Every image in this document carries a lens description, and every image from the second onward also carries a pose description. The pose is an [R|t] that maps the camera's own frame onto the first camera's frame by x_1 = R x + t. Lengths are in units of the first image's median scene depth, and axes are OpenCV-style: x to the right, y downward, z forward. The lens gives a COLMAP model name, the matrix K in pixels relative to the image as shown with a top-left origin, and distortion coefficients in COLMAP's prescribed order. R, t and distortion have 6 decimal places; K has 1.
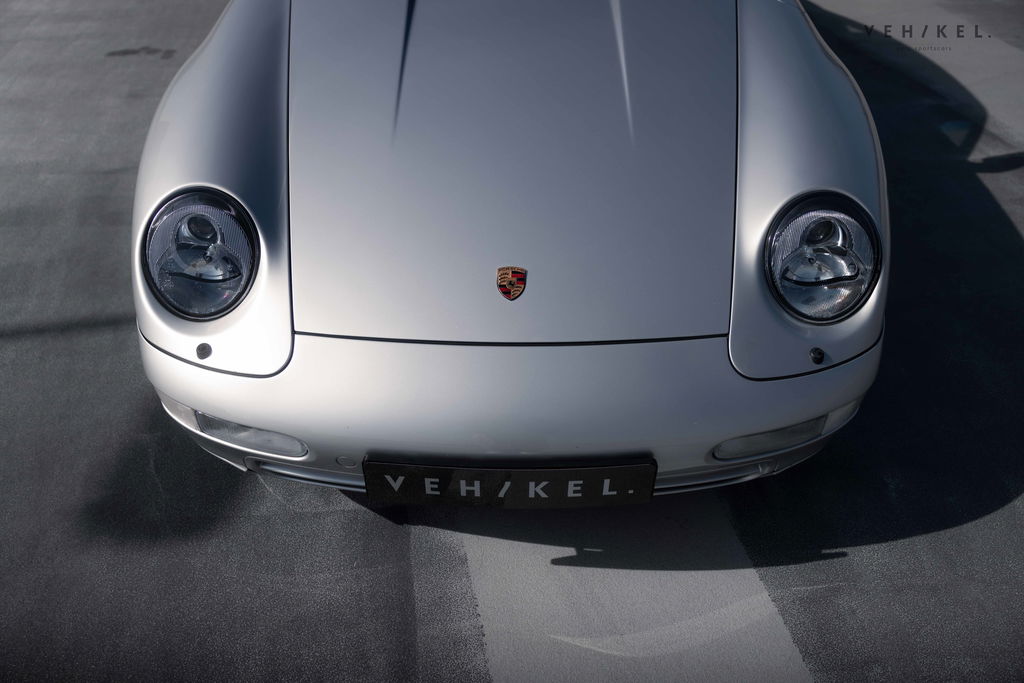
lens RADIAL K [[862.9, 0, 510.4], [0, 862.9, 344.9], [0, 0, 1]] dist [-0.005047, -0.012110]
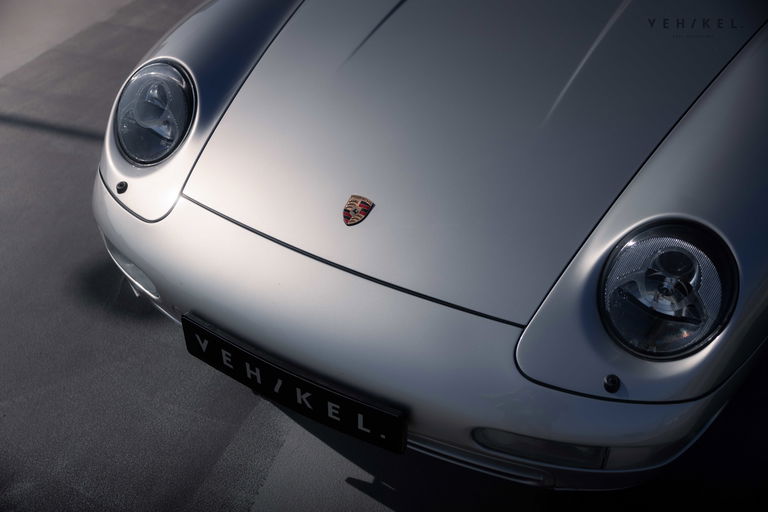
lens RADIAL K [[775.0, 0, 386.3], [0, 775.0, 257.1], [0, 0, 1]] dist [0.027485, 0.000000]
pose [[0.872962, 0.324467, -0.364223, 0.410360], [-0.336134, 0.941241, 0.032863, -0.062733], [0.353484, 0.093740, 0.930732, 0.119533]]
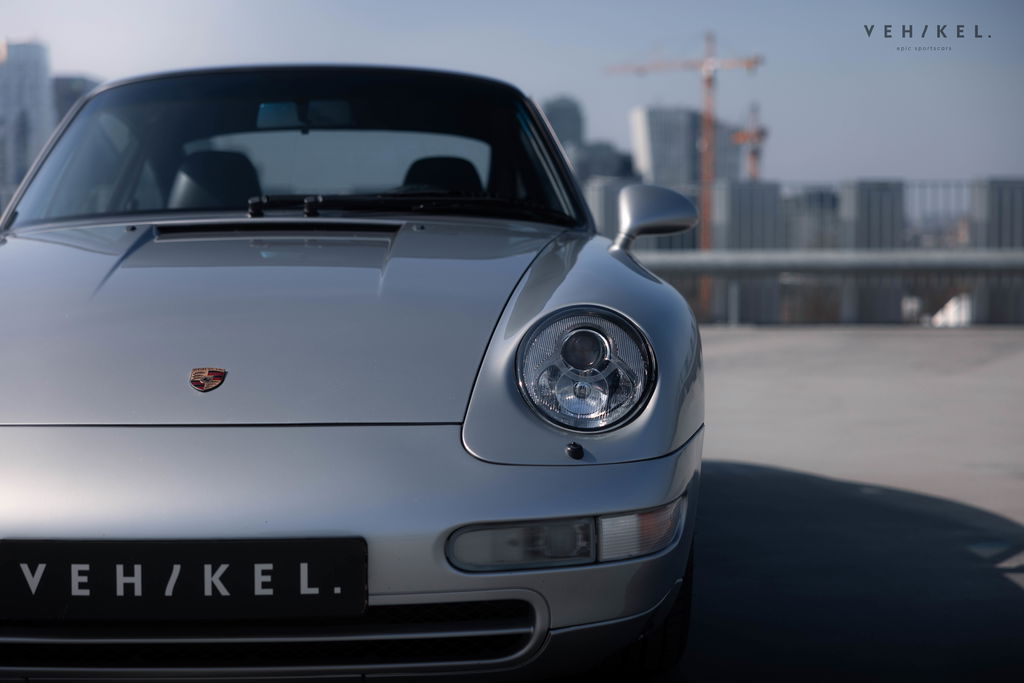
lens RADIAL K [[1817.9, 0, 510.9], [0, 1817.9, 340.7], [0, 0, 1]] dist [0.036617, 0.000000]
pose [[0.999630, -0.004481, 0.026815, 0.252694], [0.019512, 0.805090, -0.592831, 0.964256], [-0.018932, 0.593135, 0.804880, -0.457780]]
